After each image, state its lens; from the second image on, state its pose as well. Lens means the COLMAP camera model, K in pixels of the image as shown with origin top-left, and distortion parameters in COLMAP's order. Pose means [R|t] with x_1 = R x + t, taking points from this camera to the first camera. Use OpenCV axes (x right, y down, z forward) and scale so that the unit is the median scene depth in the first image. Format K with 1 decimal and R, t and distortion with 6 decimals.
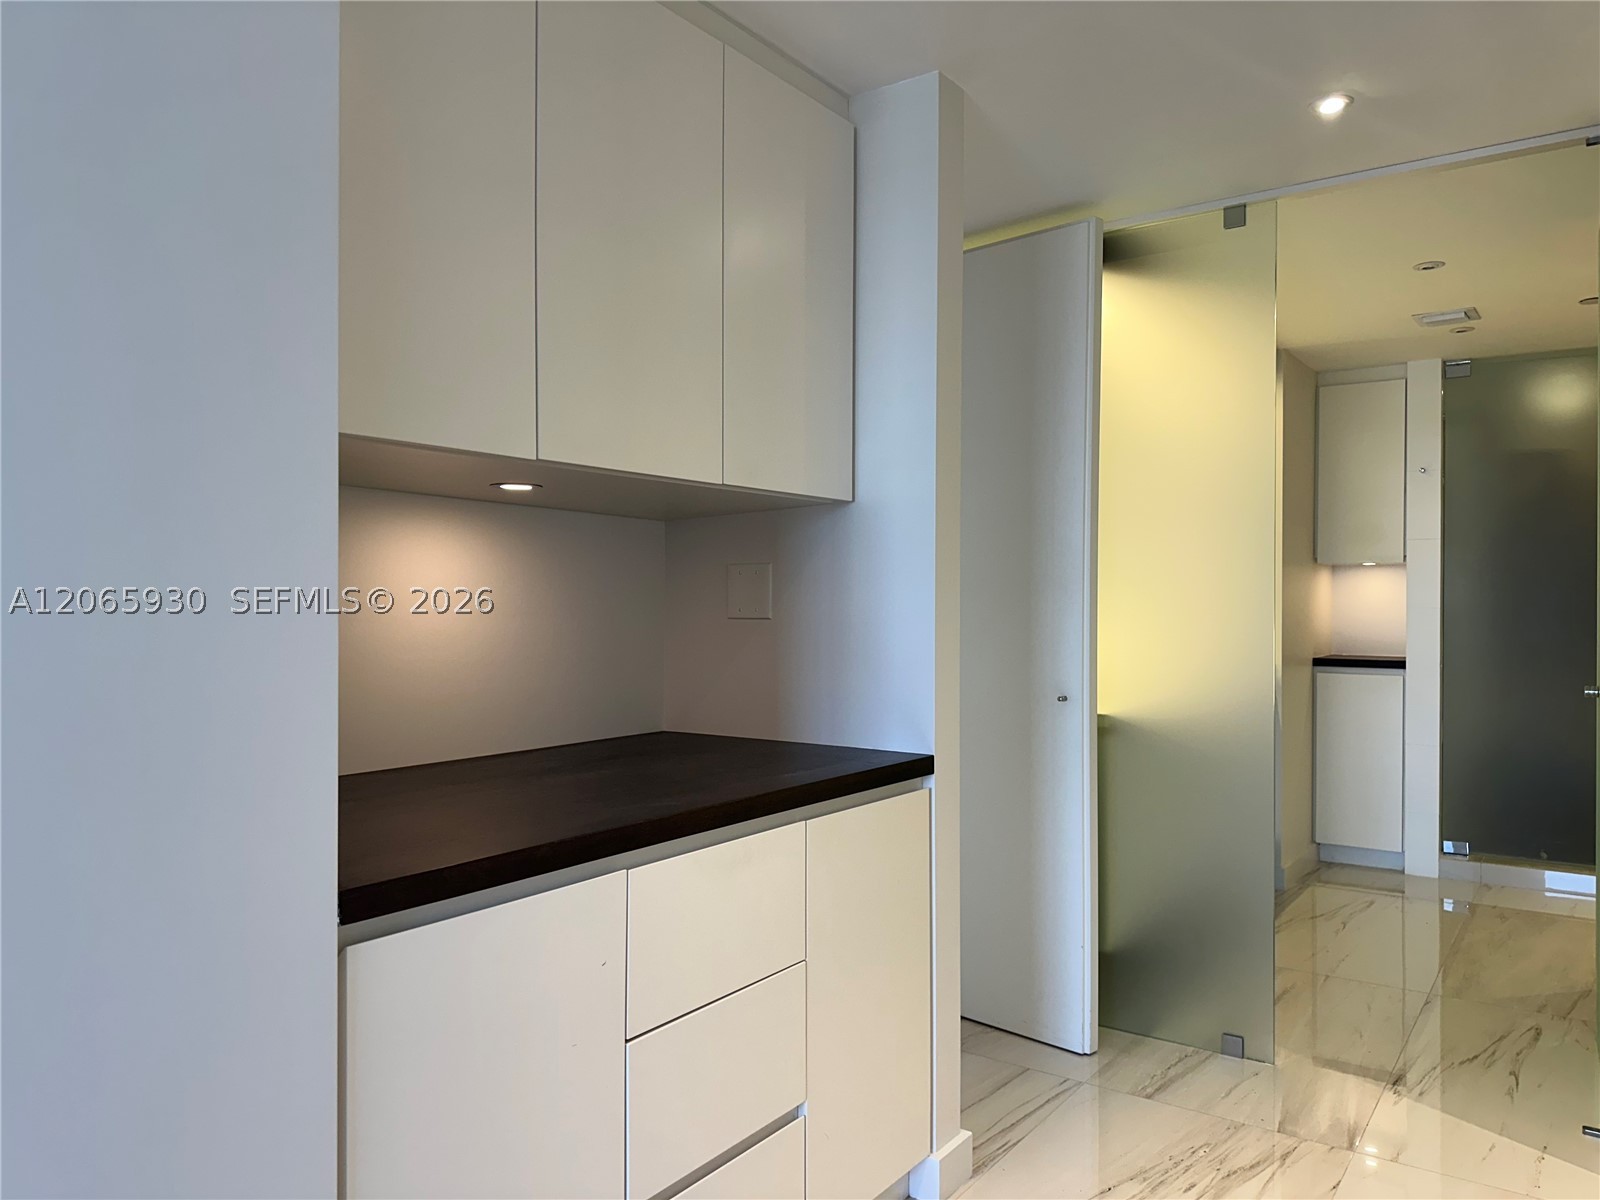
lens RADIAL K [[1123.5, 0, 800.0], [0, 1123.5, 600.0], [0, 0, 1]] dist [0.069619, -0.094480]
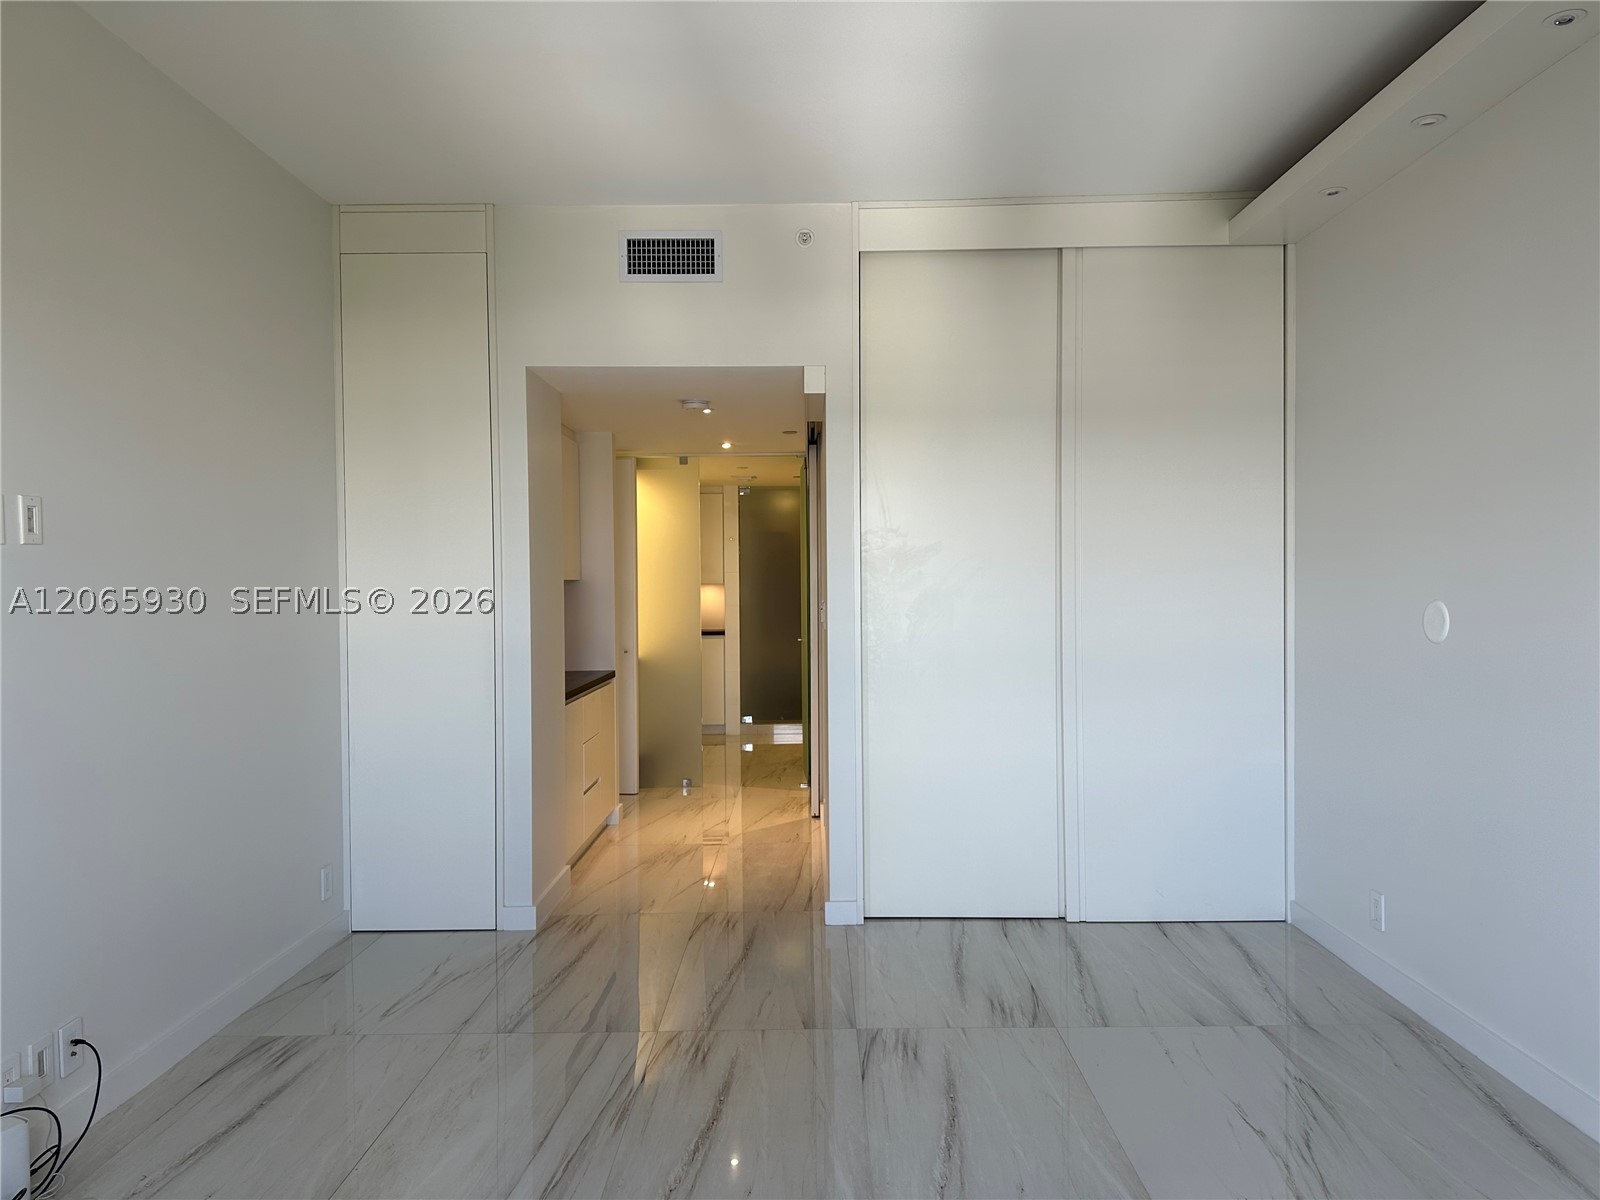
lens RADIAL K [[1123.5, 0, 800.0], [0, 1123.5, 600.0], [0, 0, 1]] dist [0.069619, -0.094480]
pose [[0.819337, -0.021320, 0.572916, -0.694314], [0.010299, 0.999694, 0.022473, -0.062768], [-0.573220, -0.012512, 0.819306, -0.991623]]
